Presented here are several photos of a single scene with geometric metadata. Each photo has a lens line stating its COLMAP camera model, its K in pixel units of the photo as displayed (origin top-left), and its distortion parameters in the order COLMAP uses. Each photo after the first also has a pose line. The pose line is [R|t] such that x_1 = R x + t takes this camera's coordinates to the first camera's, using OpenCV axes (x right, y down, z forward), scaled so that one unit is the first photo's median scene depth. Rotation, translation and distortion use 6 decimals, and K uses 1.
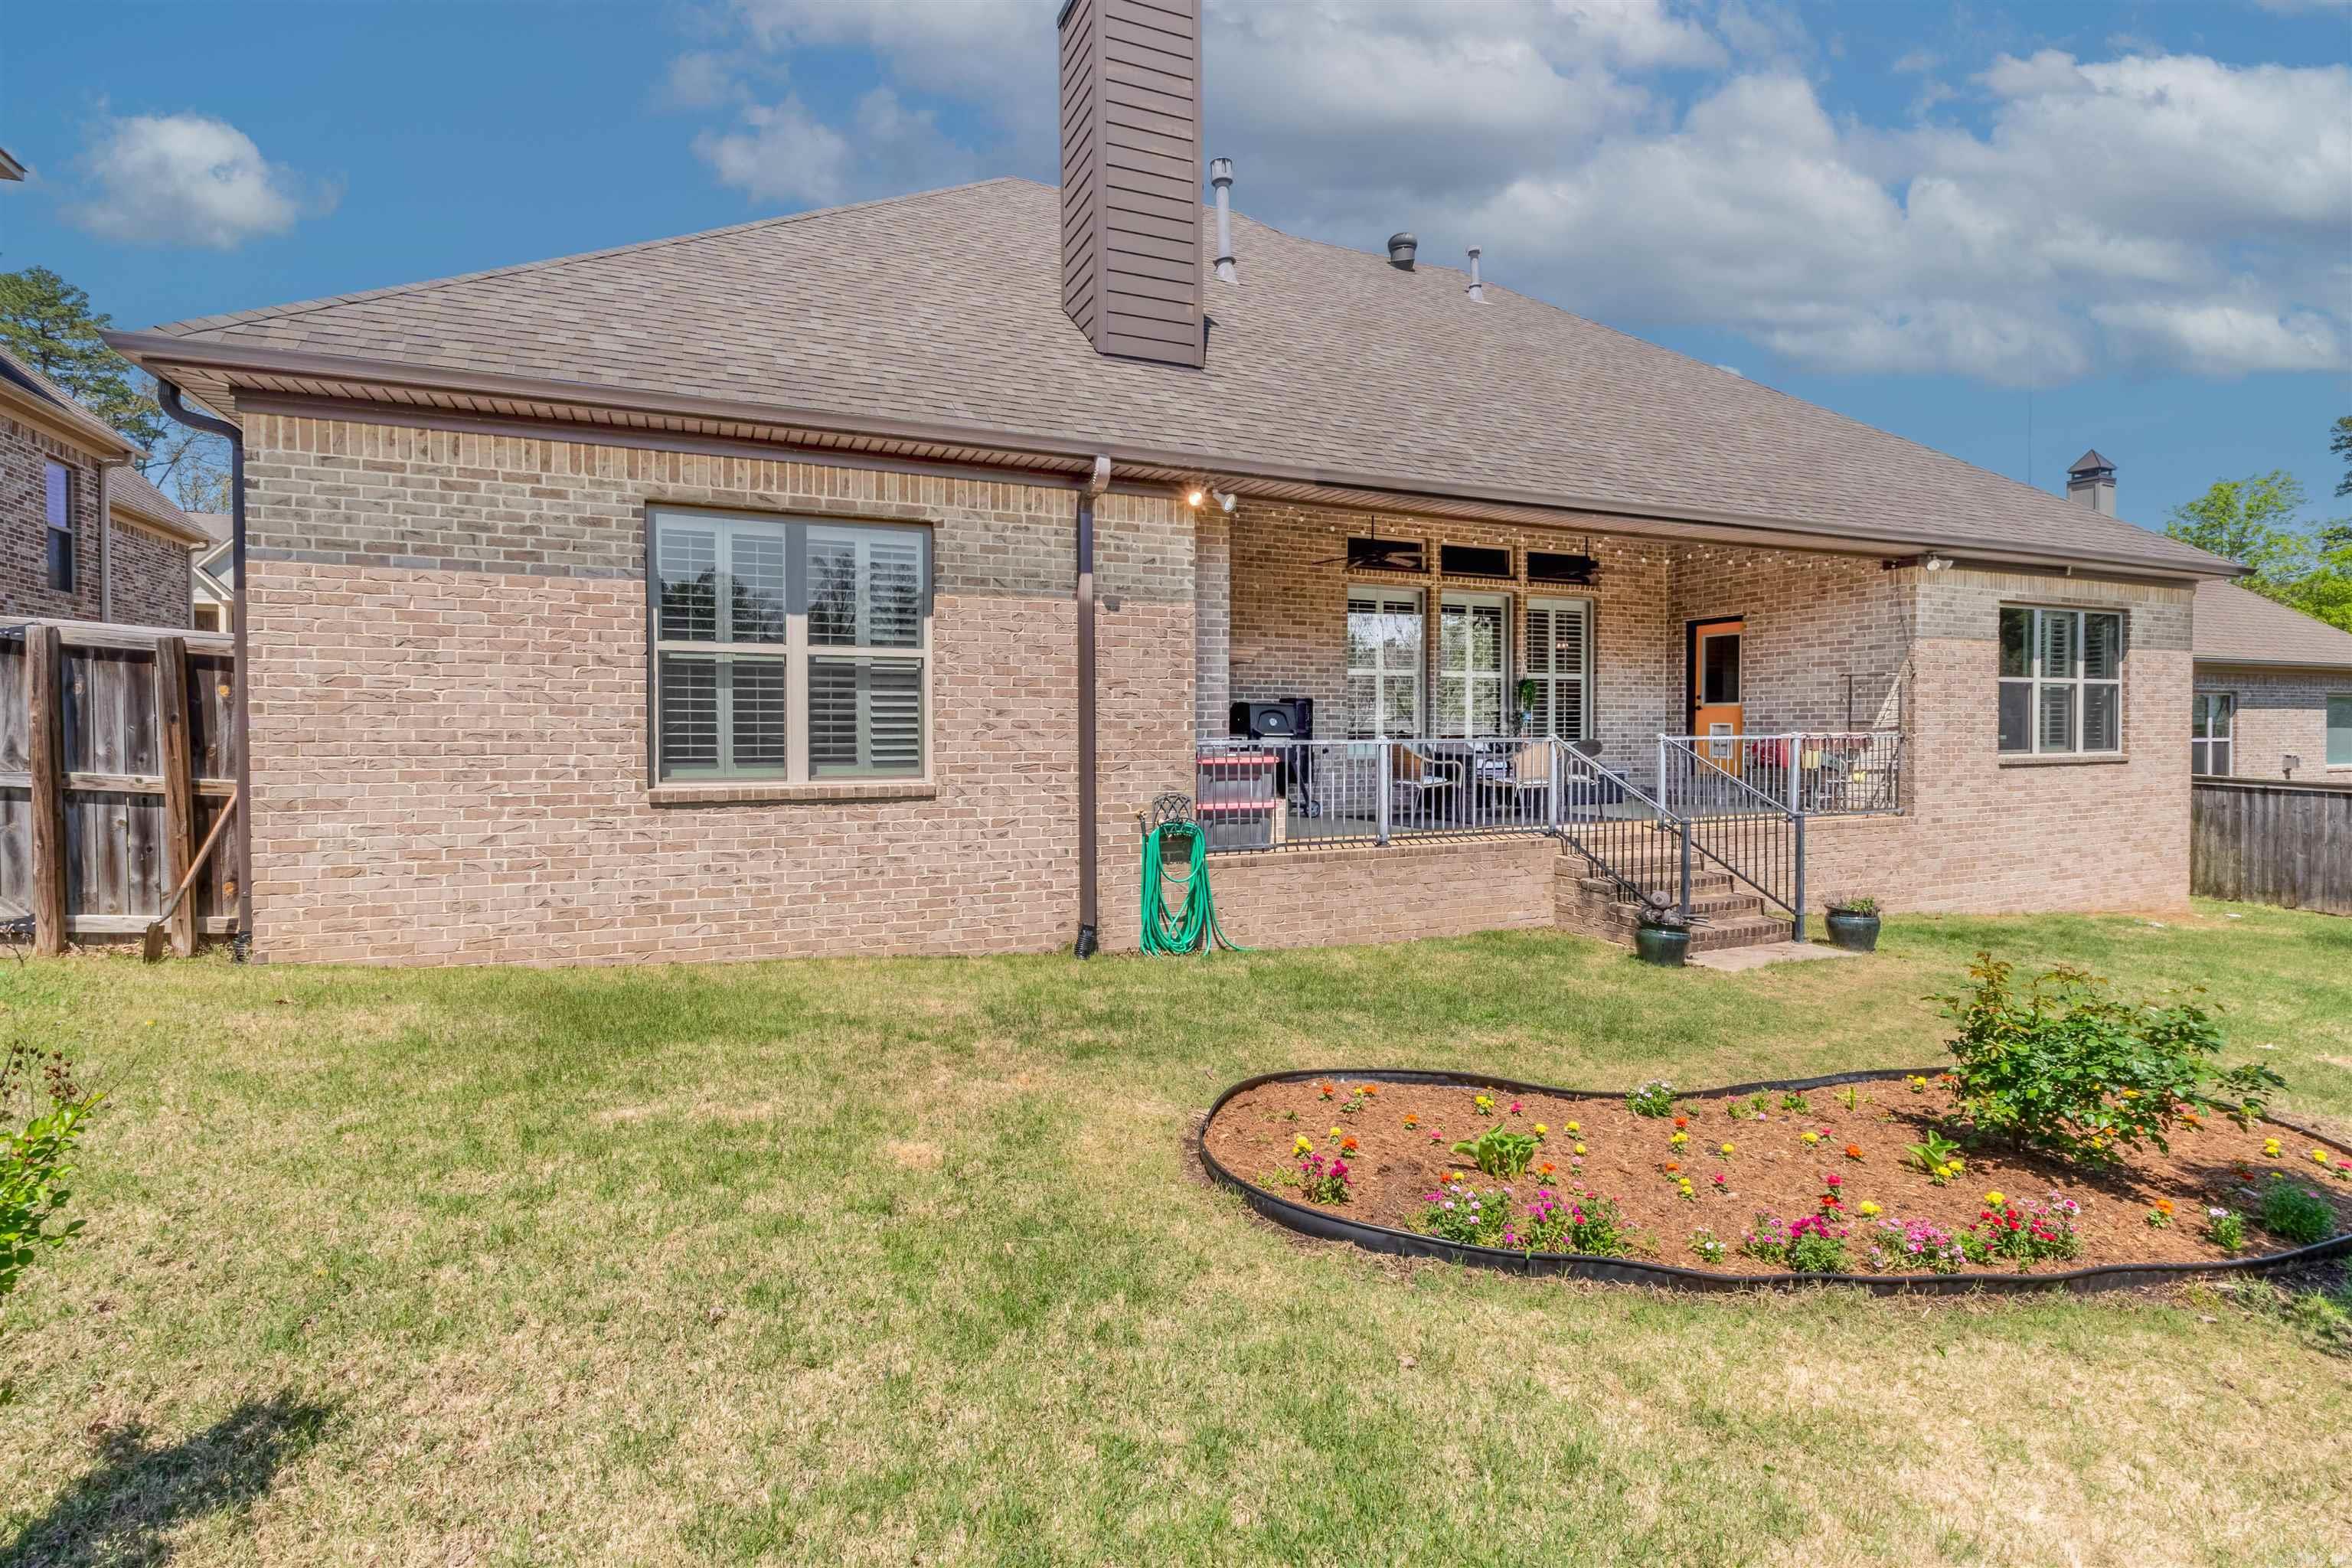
lens RADIAL K [[1075.7, 0, 1174.7], [0, 1075.7, 752.7], [0, 0, 1]] dist [-0.000830, -0.000276]
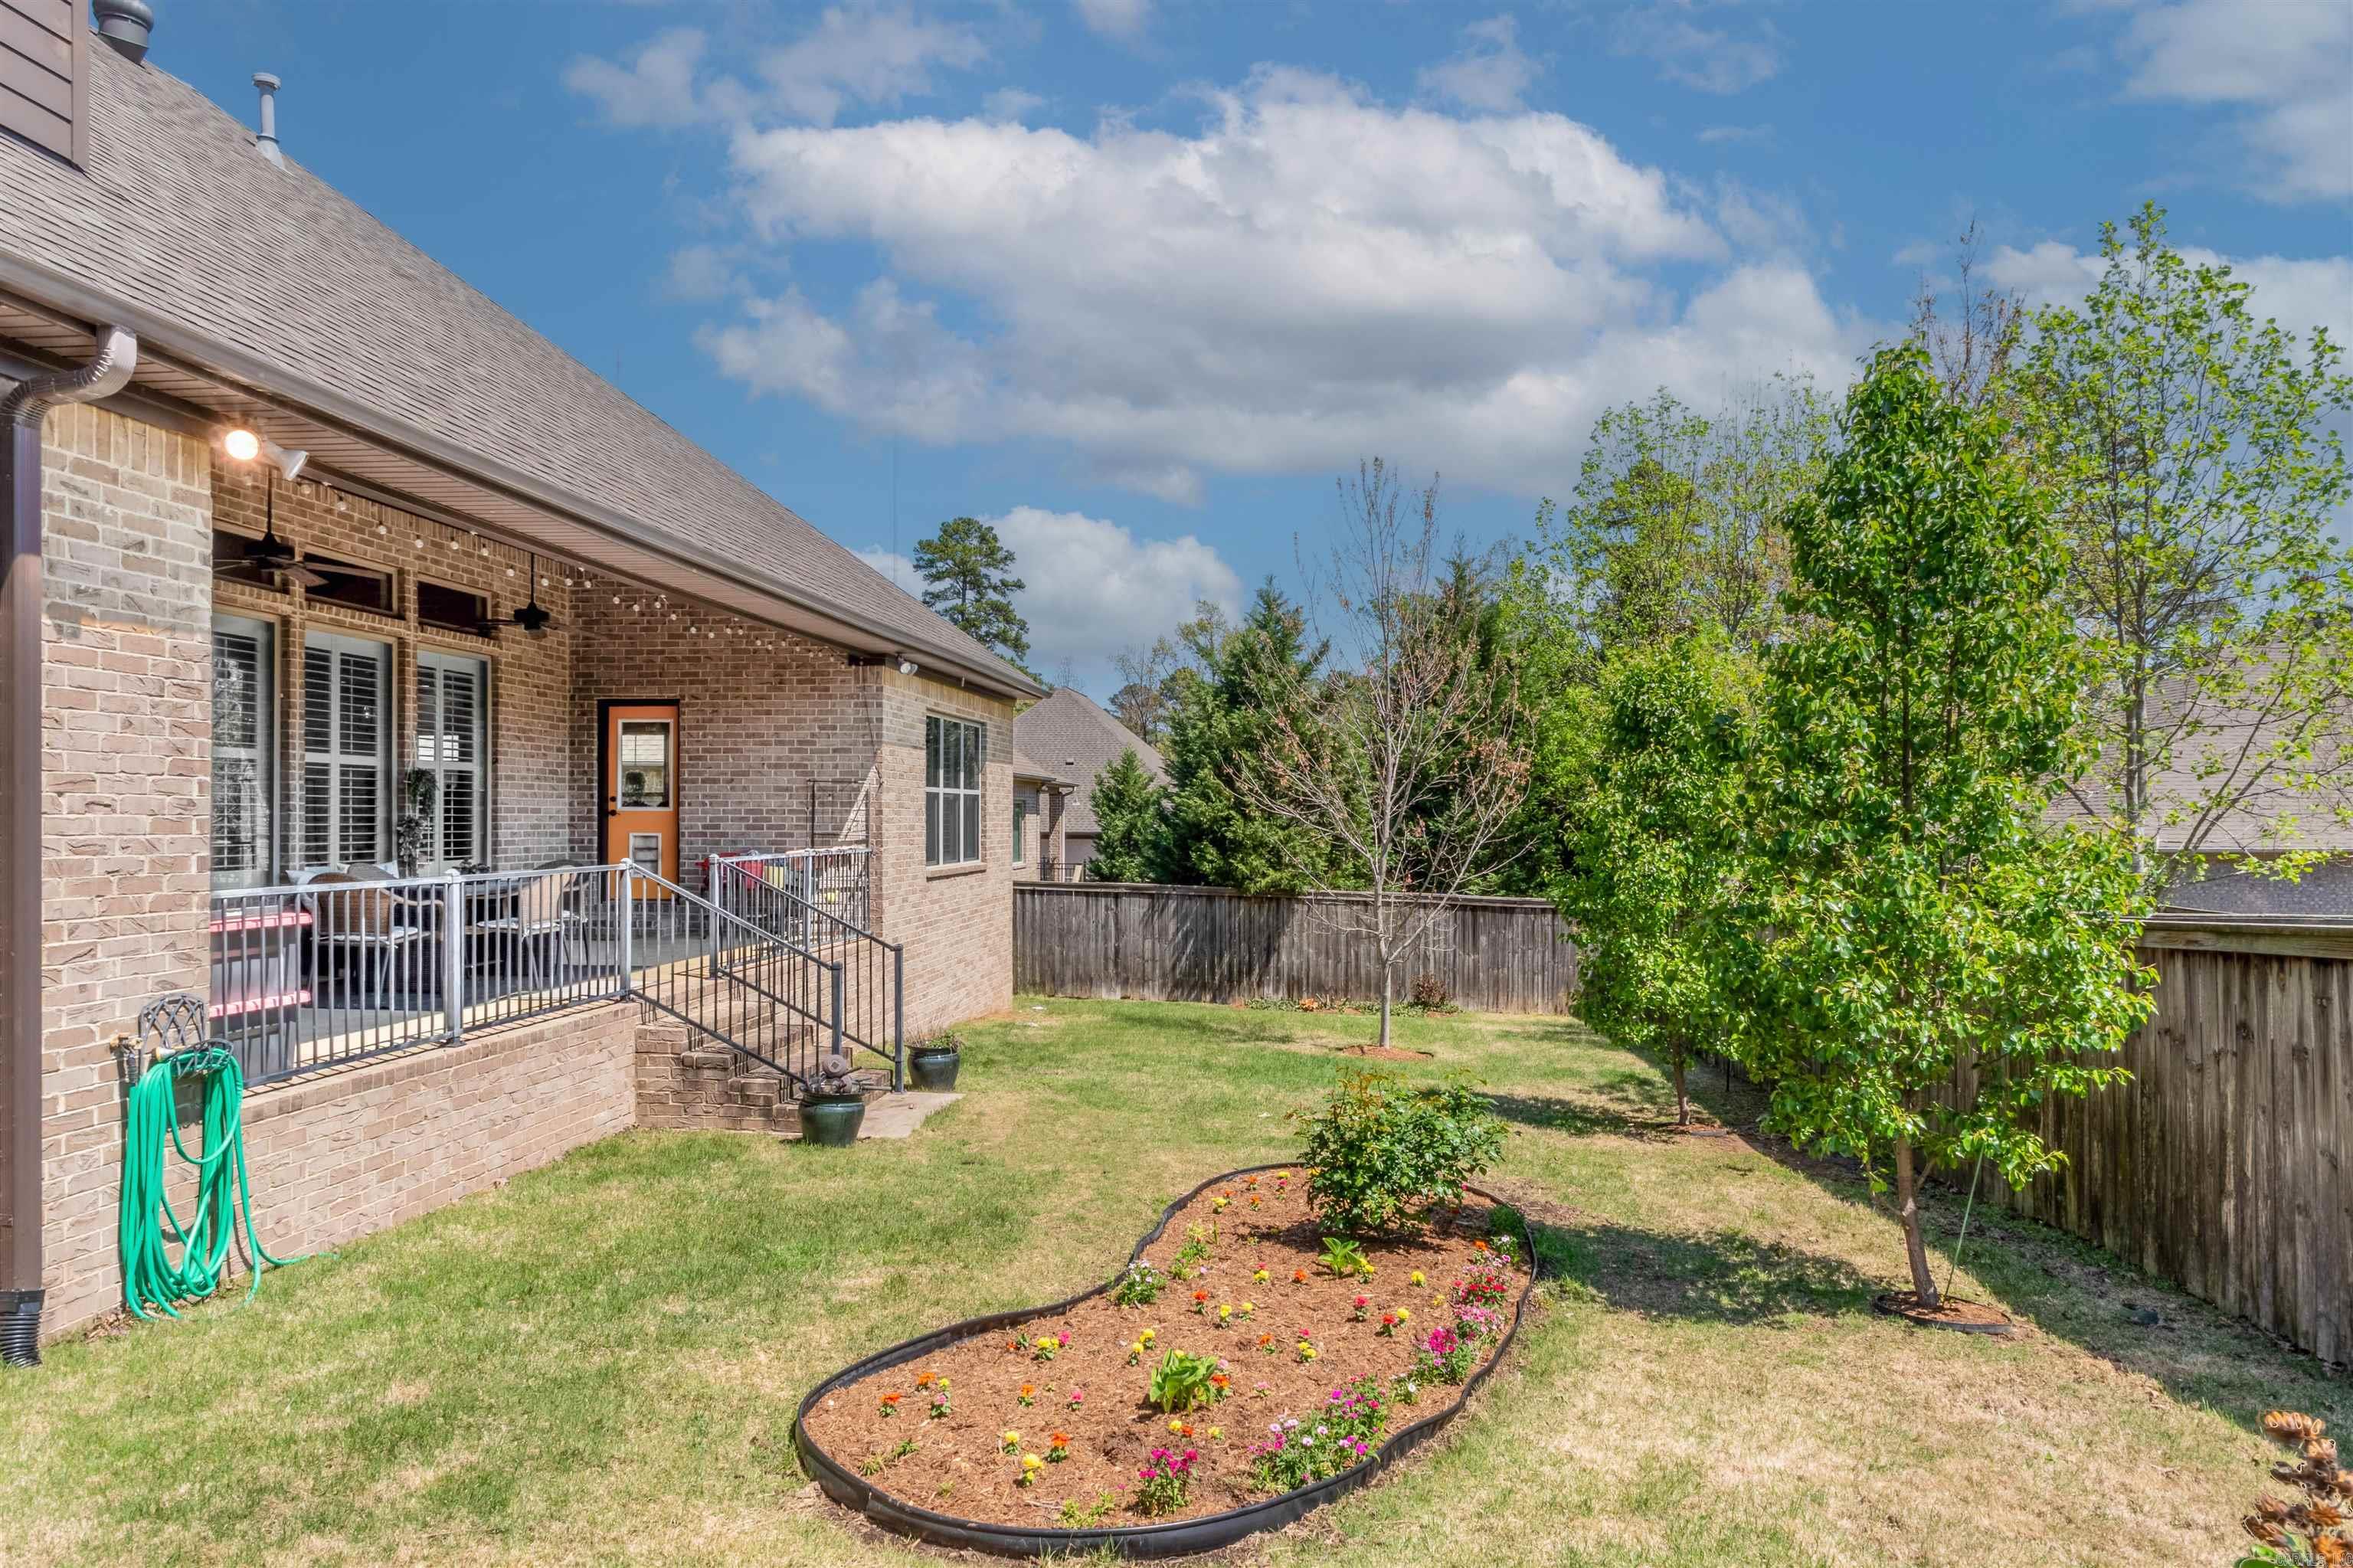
lens RADIAL K [[1459.6, 0, 1177.5], [0, 1459.6, 826.1], [0, 0, 1]] dist [-0.000930, -0.000216]
pose [[0.493940, -0.000350, 0.869496, -0.323060], [0.013535, 0.999882, -0.007287, -0.027936], [-0.869391, 0.015368, 0.493887, 0.194330]]
